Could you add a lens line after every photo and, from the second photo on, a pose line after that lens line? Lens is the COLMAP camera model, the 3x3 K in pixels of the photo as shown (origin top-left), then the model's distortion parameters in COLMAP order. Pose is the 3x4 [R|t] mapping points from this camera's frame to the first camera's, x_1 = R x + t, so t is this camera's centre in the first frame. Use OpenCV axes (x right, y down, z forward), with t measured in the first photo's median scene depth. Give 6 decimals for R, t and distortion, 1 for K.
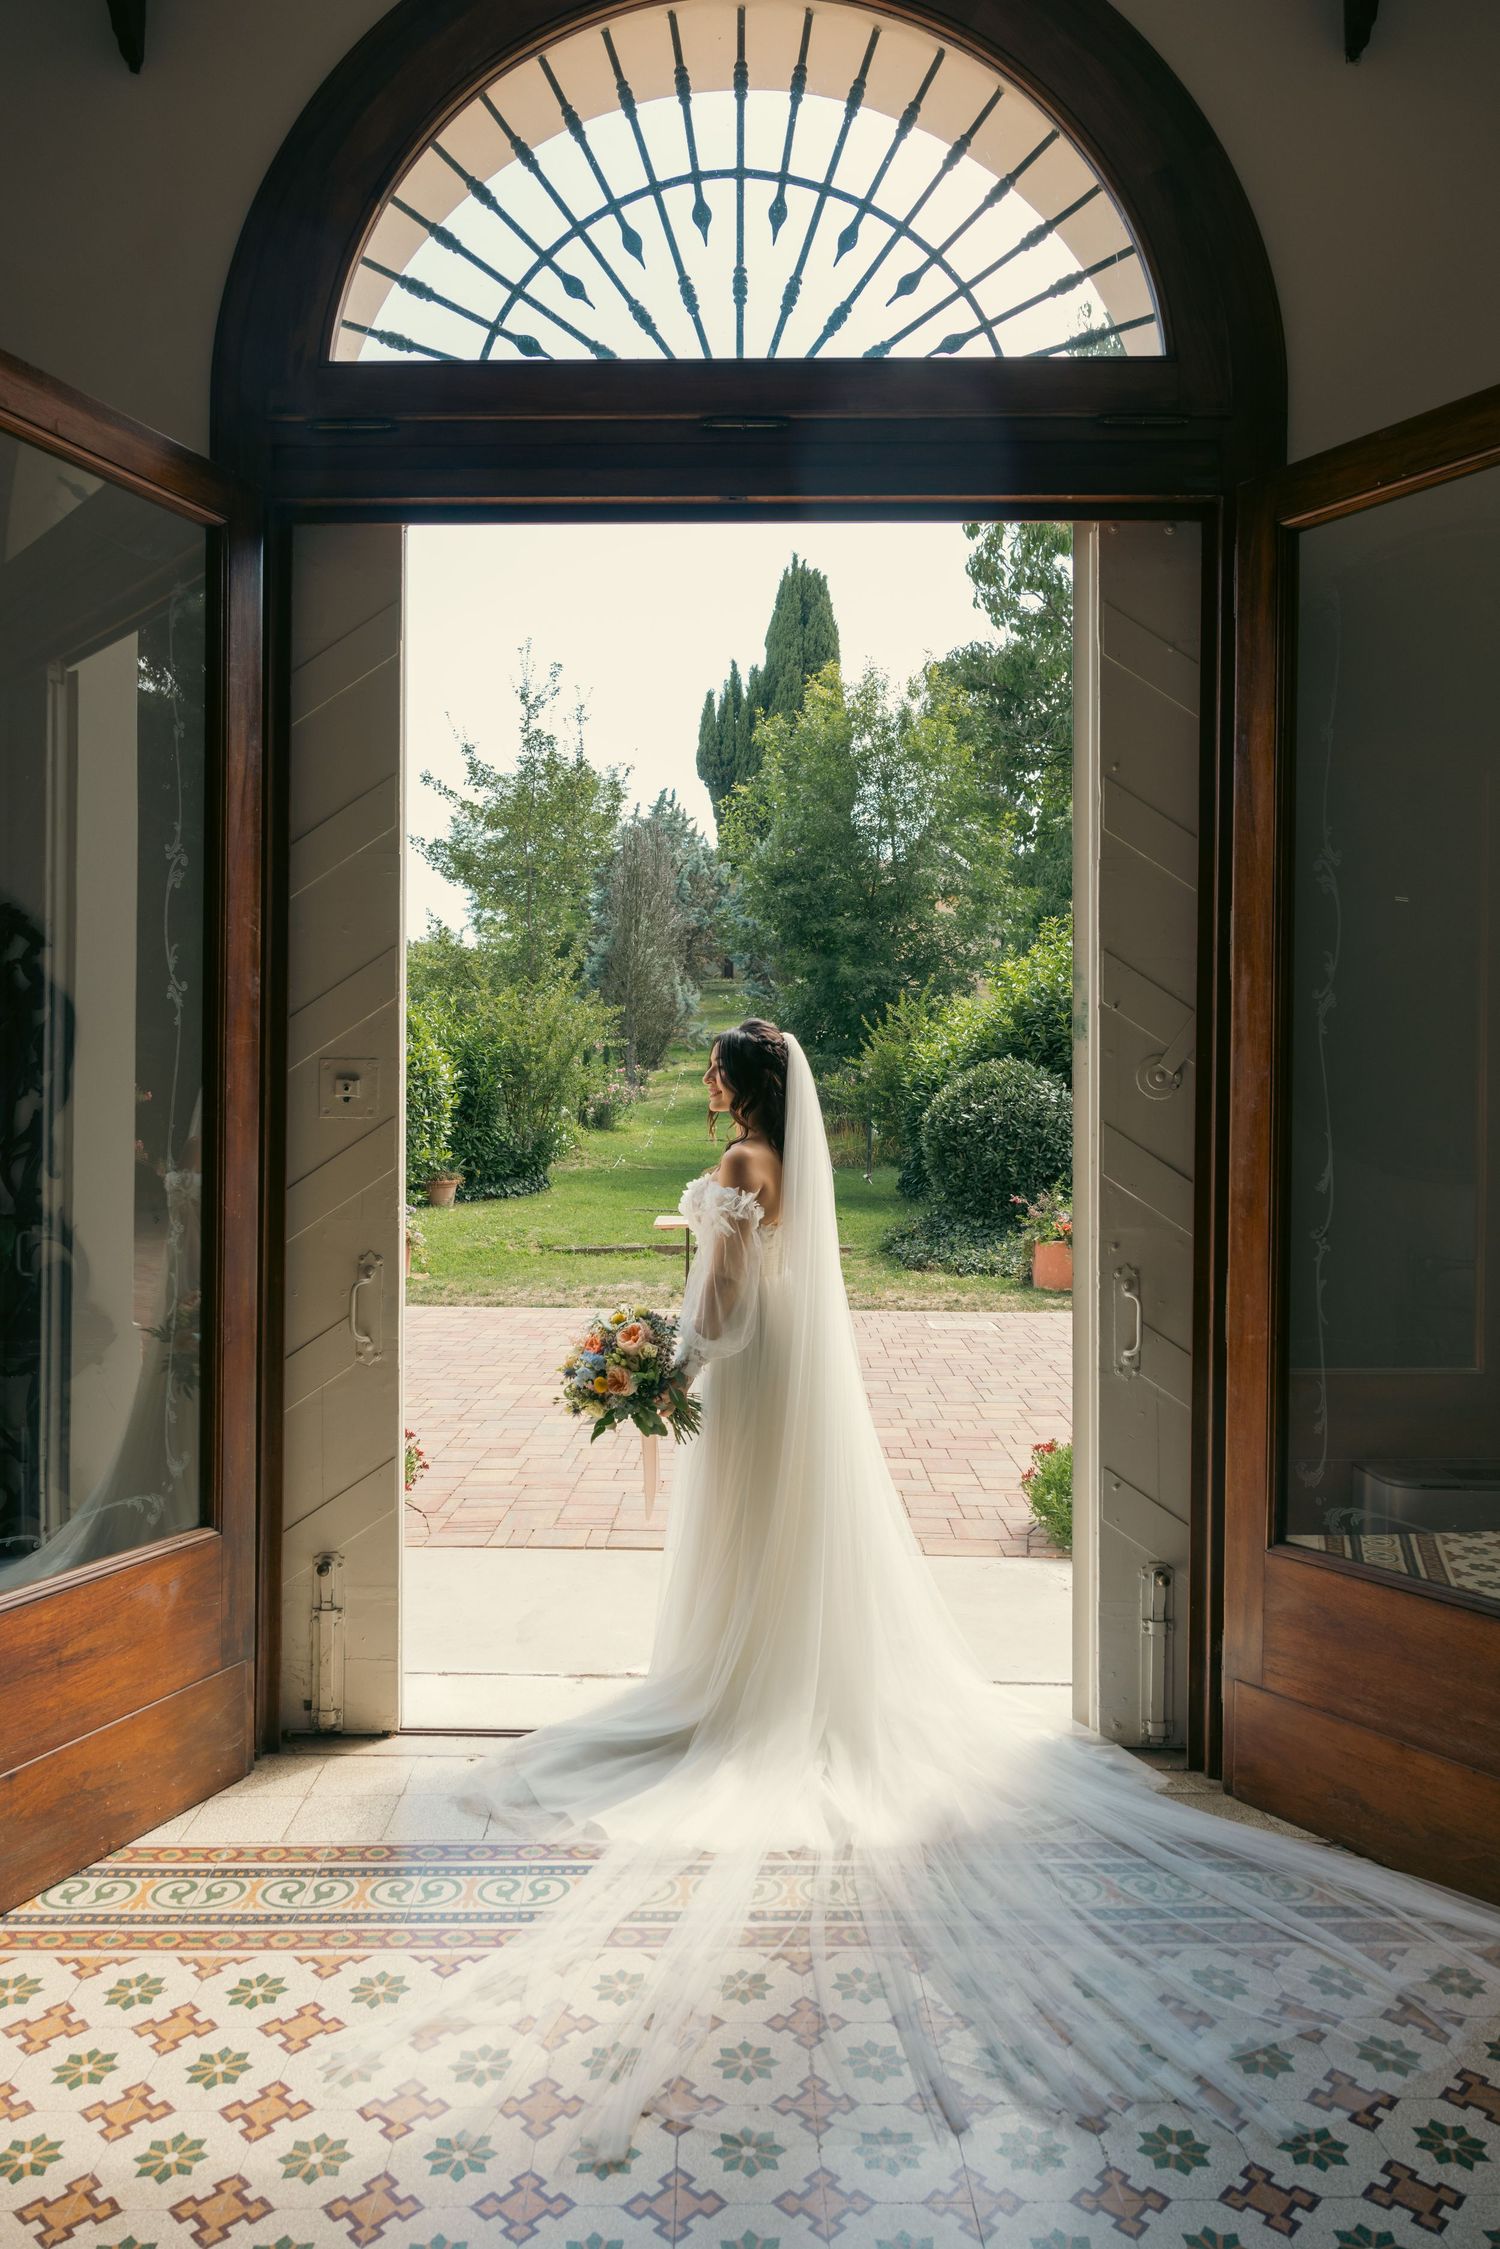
lens RADIAL K [[1568.5, 0, 750.0], [0, 1568.5, 1124.5], [0, 0, 1]] dist [0.004610, 0.001957]
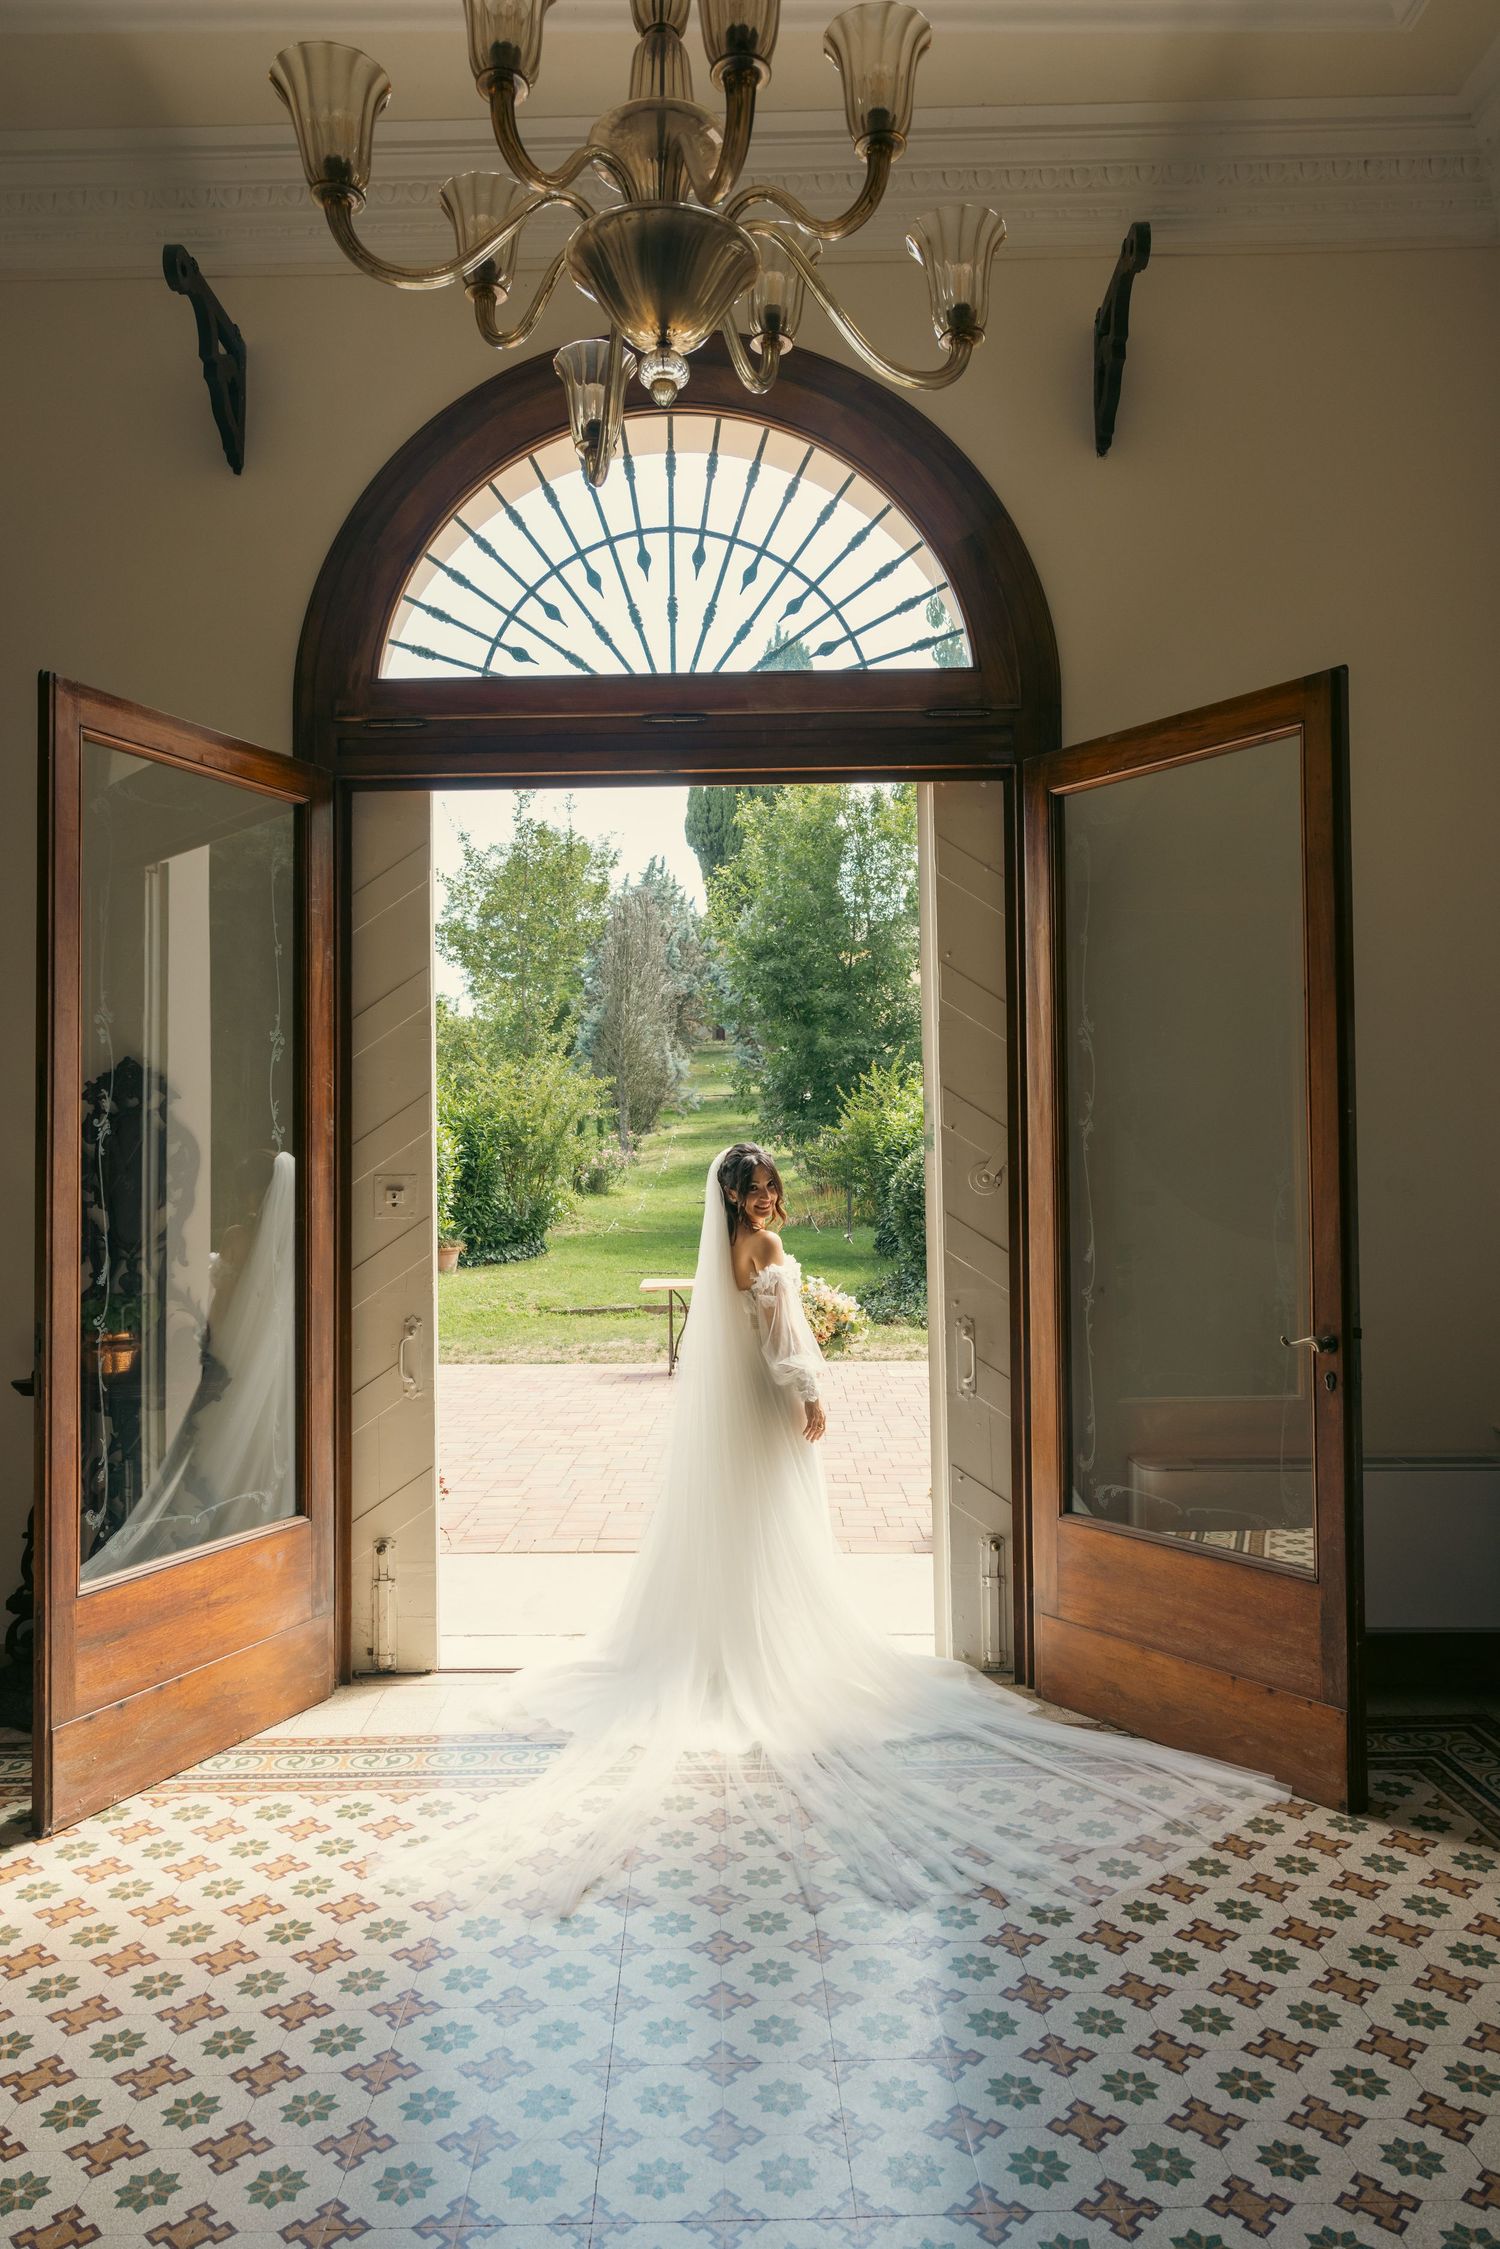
lens RADIAL K [[1616.0, 0, 750.0], [0, 1616.0, 1124.5], [0, 0, 1]] dist [0.001942, 0.006970]
pose [[0.999843, -0.017665, -0.001441, 0.055738], [0.017608, 0.999302, -0.032951, -0.033152], [0.002022, 0.032920, 0.999456, -0.404849]]
